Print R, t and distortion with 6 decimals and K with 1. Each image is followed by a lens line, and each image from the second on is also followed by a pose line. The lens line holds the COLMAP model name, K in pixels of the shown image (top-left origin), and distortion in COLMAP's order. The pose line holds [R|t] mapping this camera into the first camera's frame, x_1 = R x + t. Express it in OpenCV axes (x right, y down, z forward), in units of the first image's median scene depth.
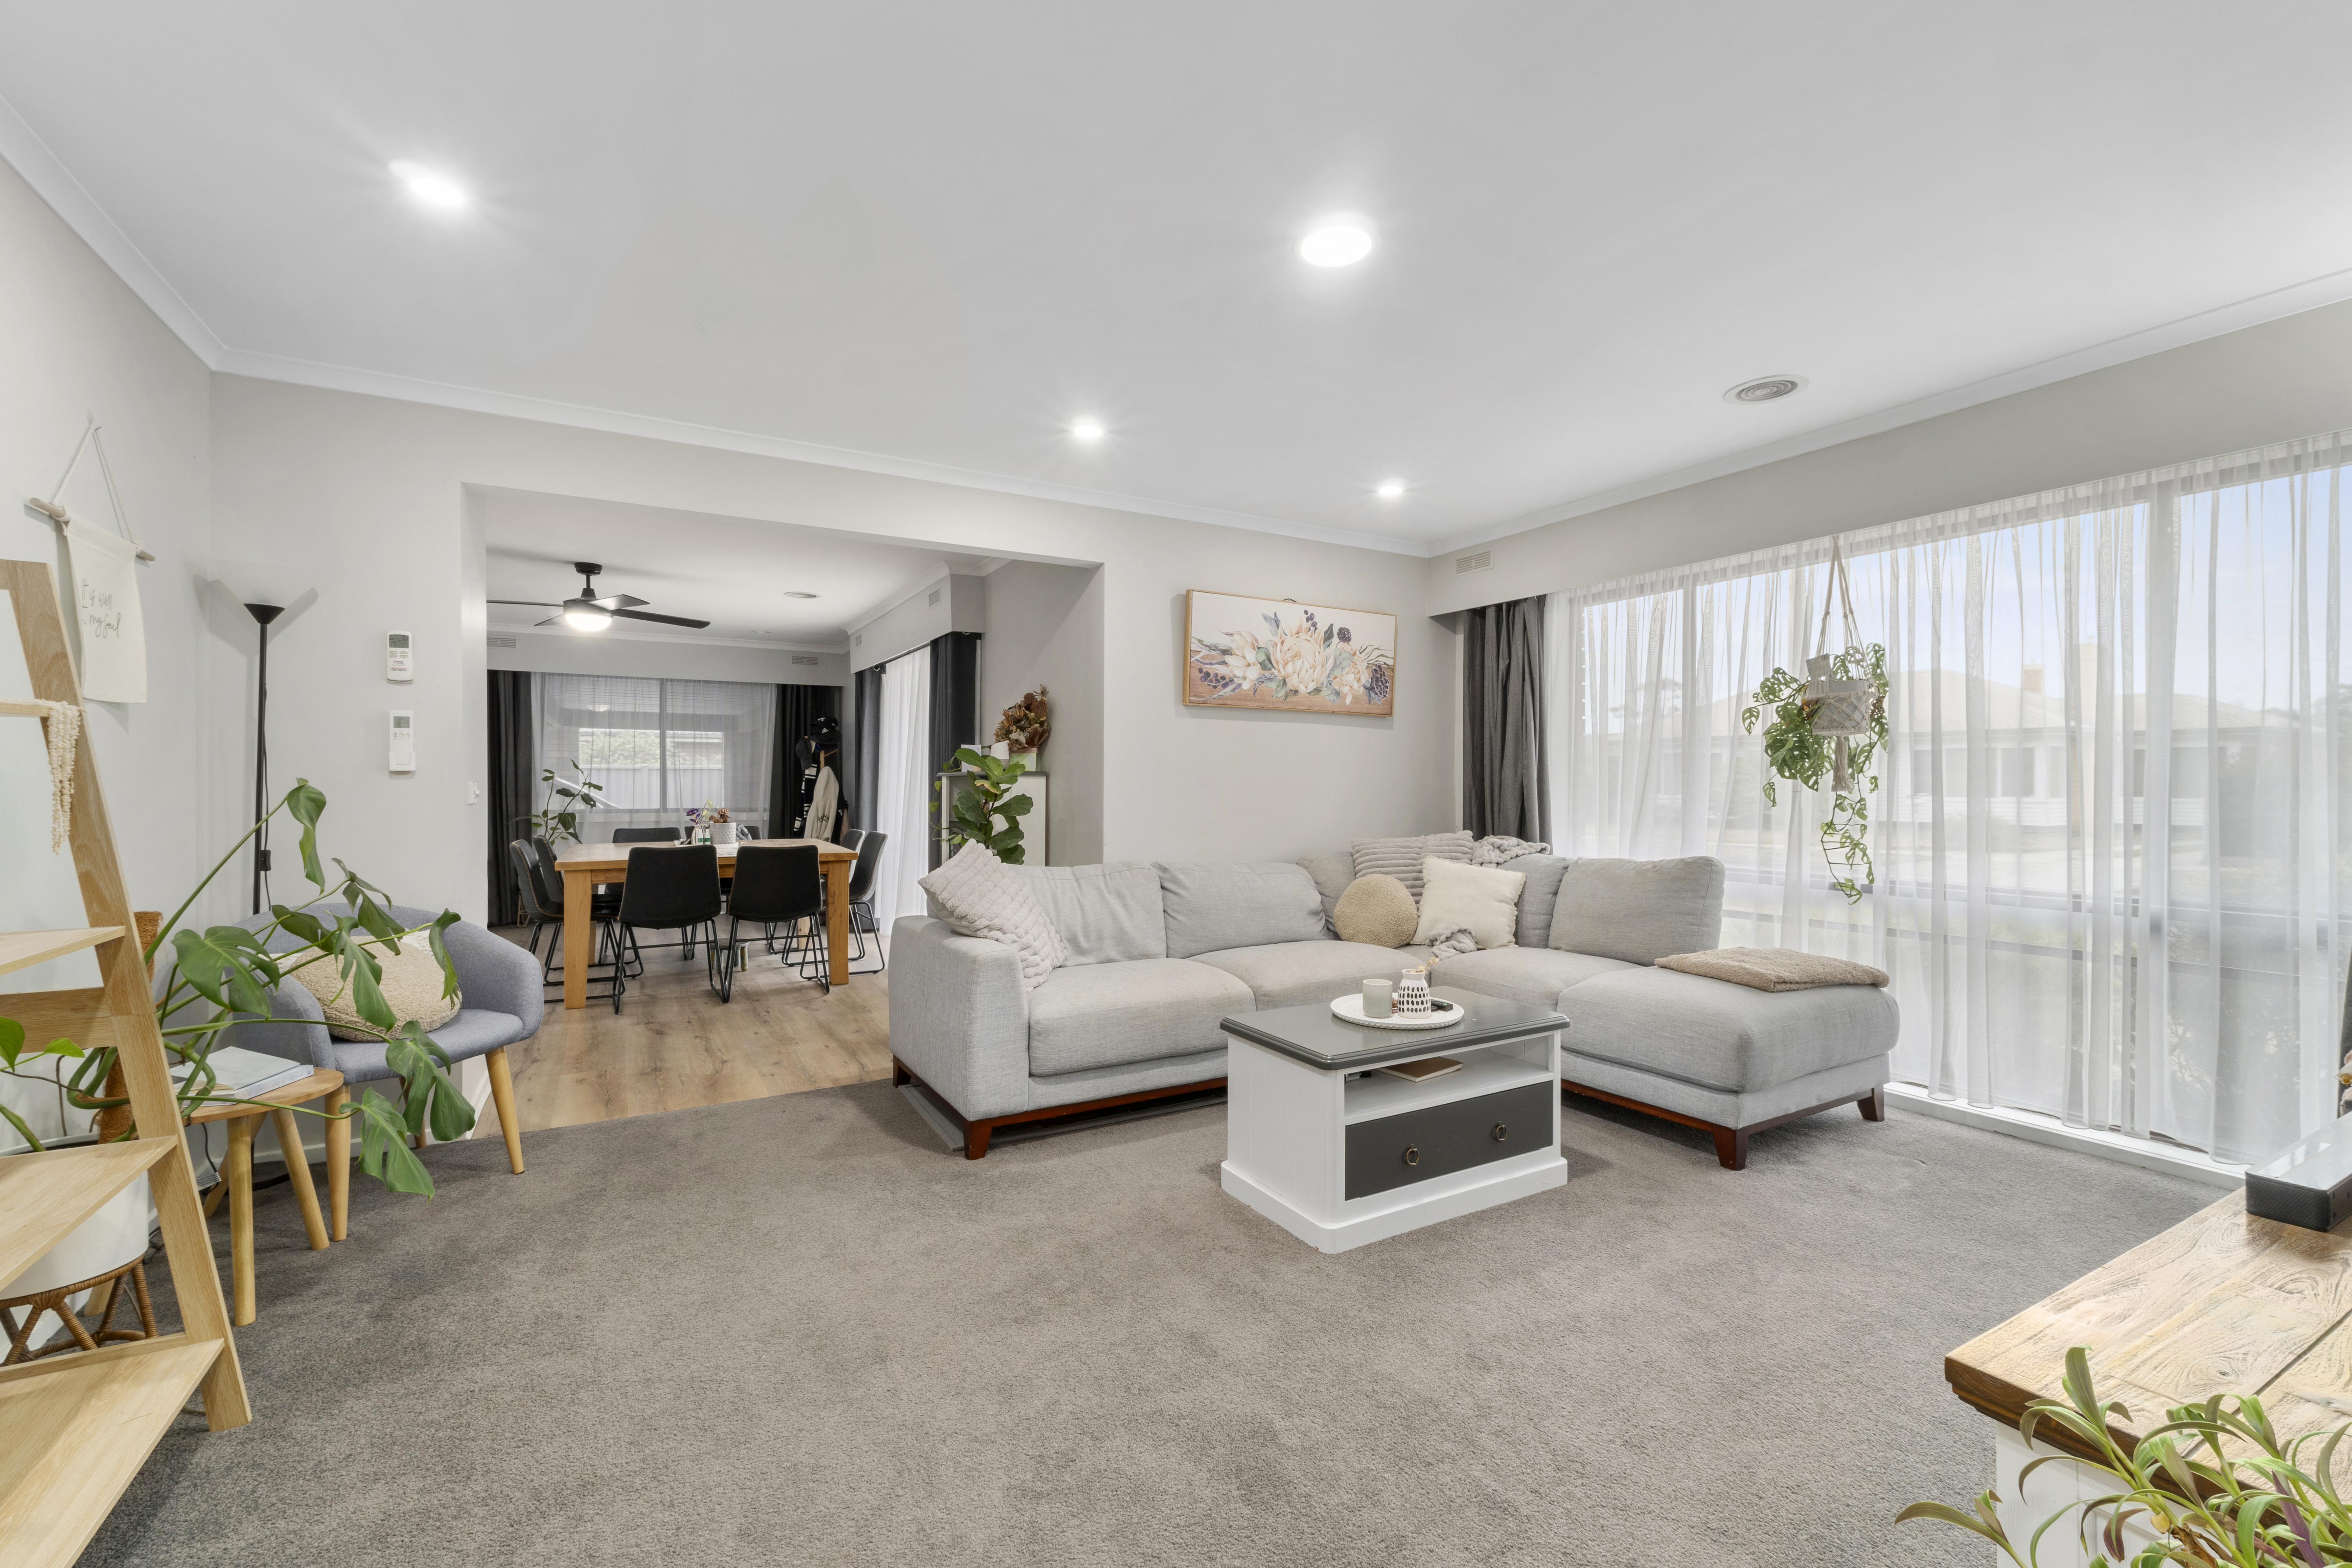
lens RADIAL K [[995.9, 0, 1177.6], [0, 995.9, 772.8], [0, 0, 1]] dist [0.000769, 0.000136]
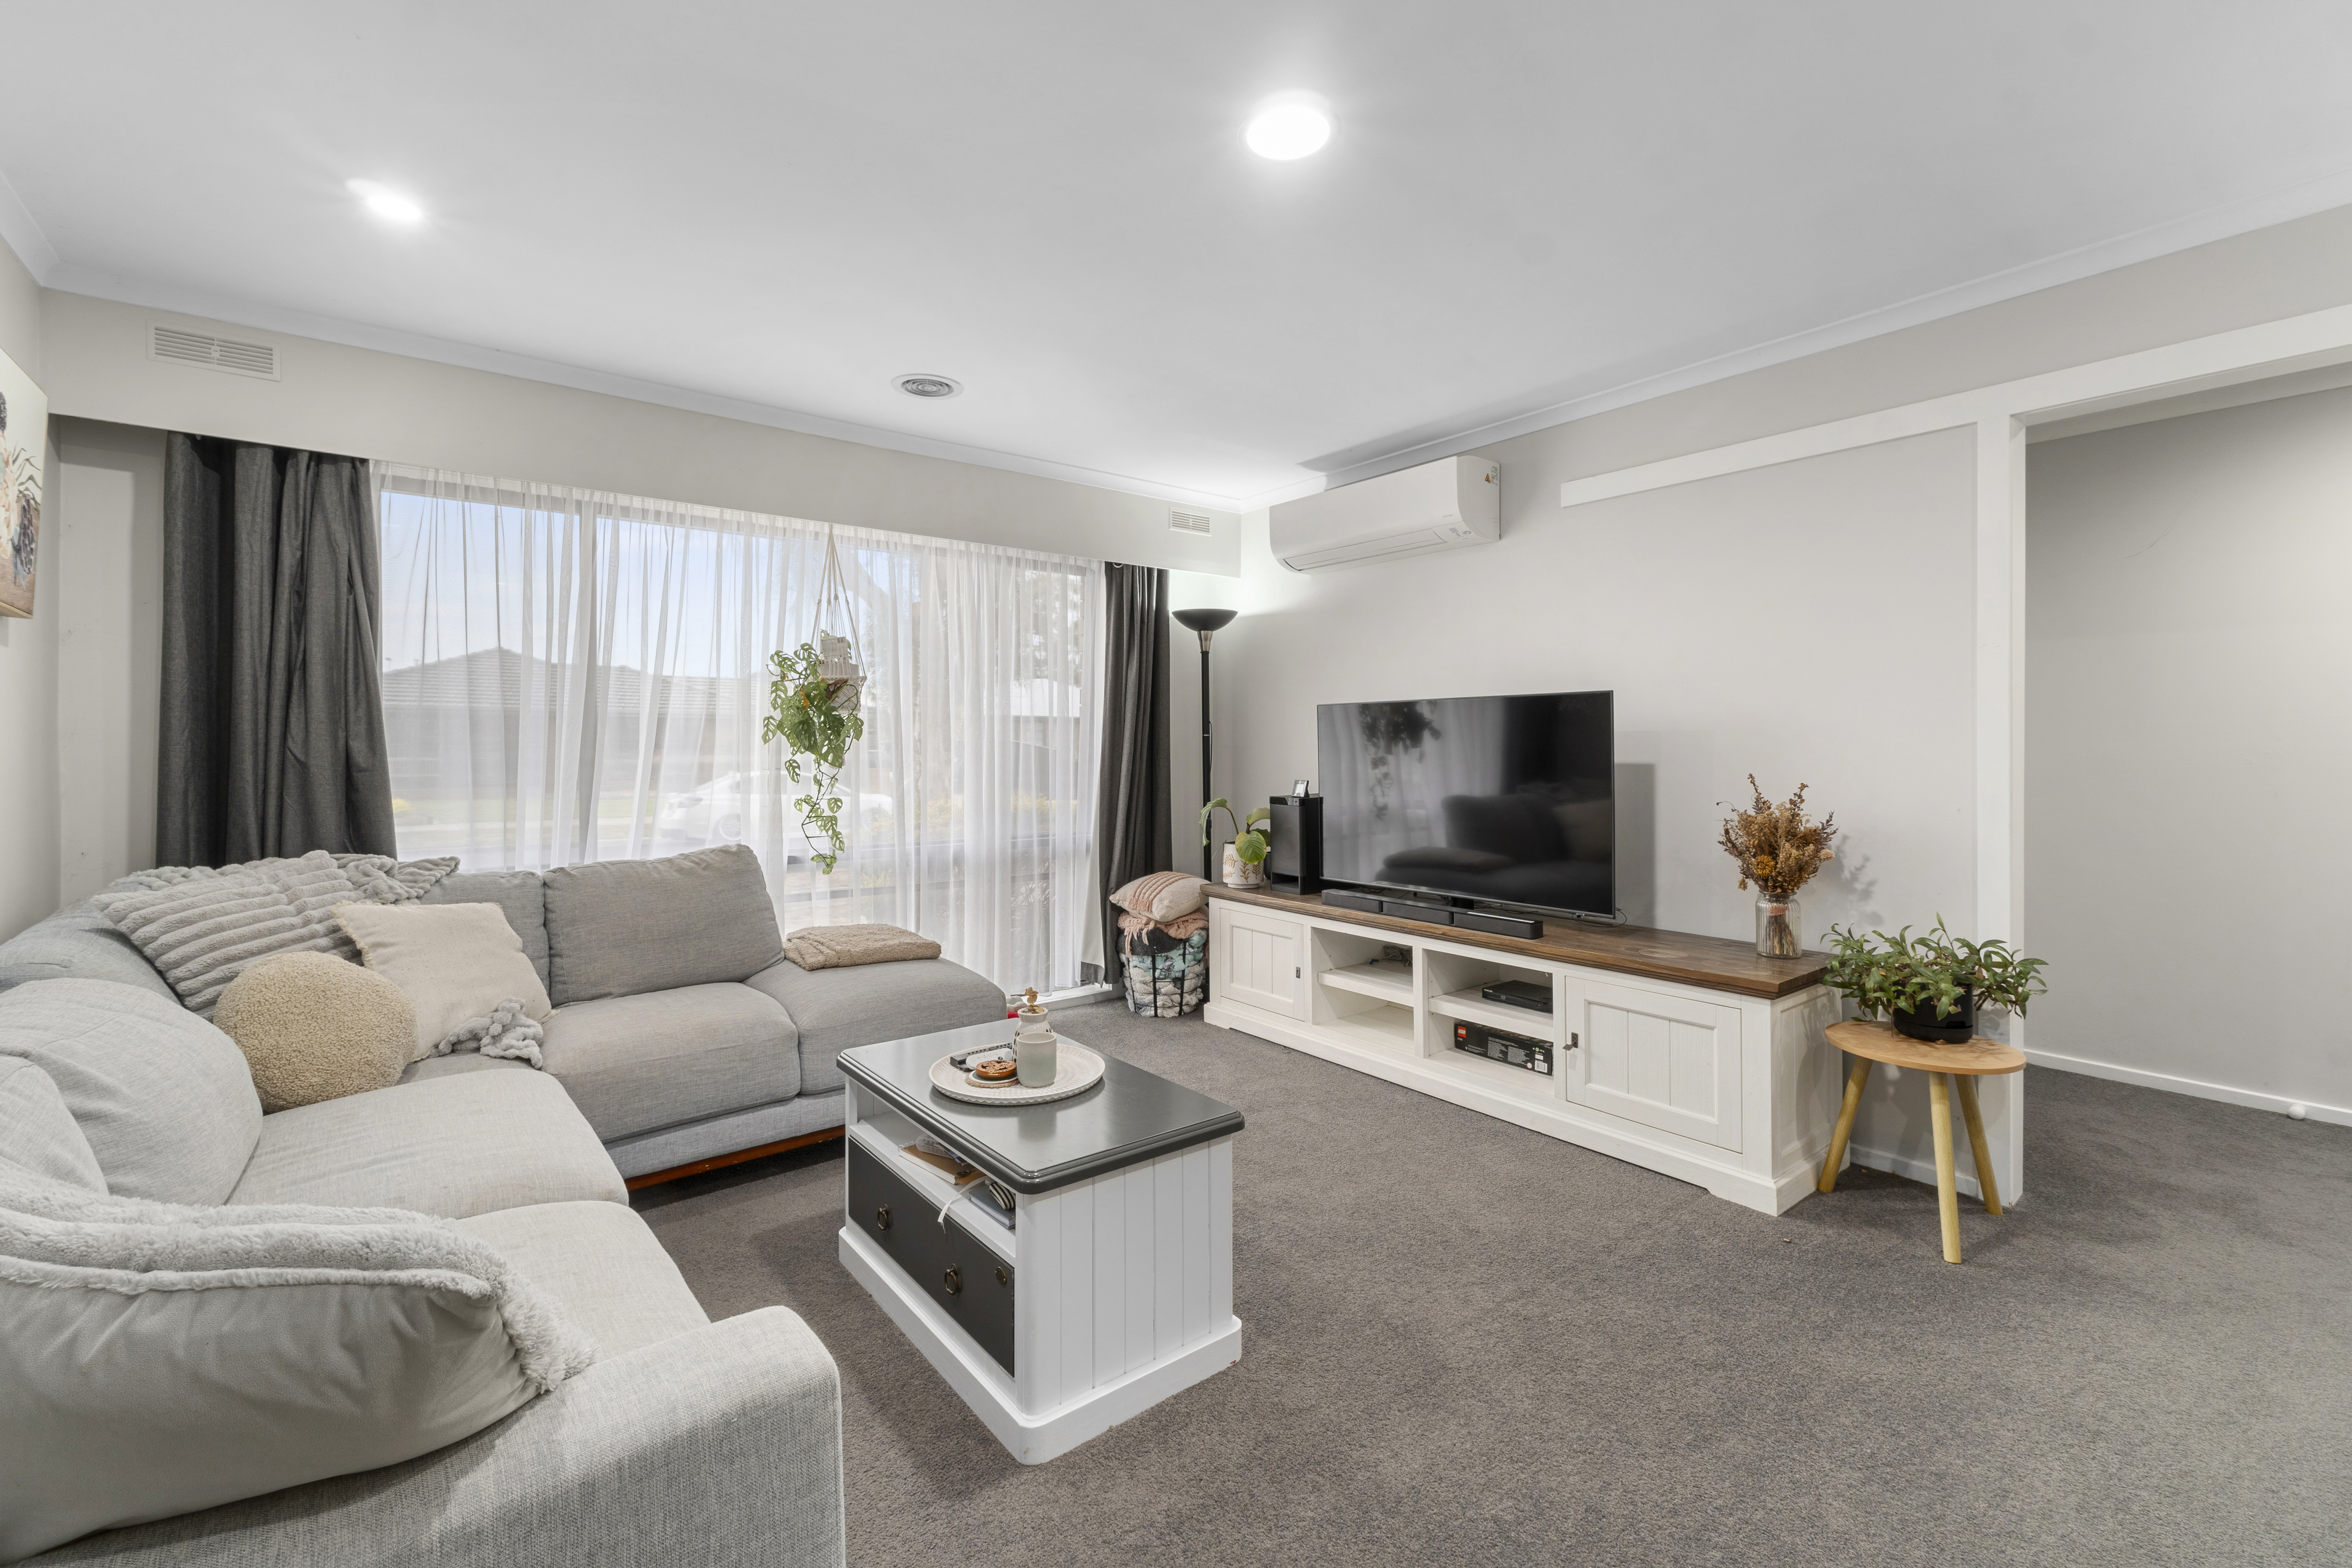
lens RADIAL K [[995.0, 0, 1174.8], [0, 995.0, 743.3], [0, 0, 1]] dist [0.001103, 0.000186]
pose [[-0.146904, 0.005891, 0.989133, -0.356401], [-0.008416, 0.999939, -0.007206, -0.001828], [-0.989115, -0.009383, -0.146845, 0.658018]]
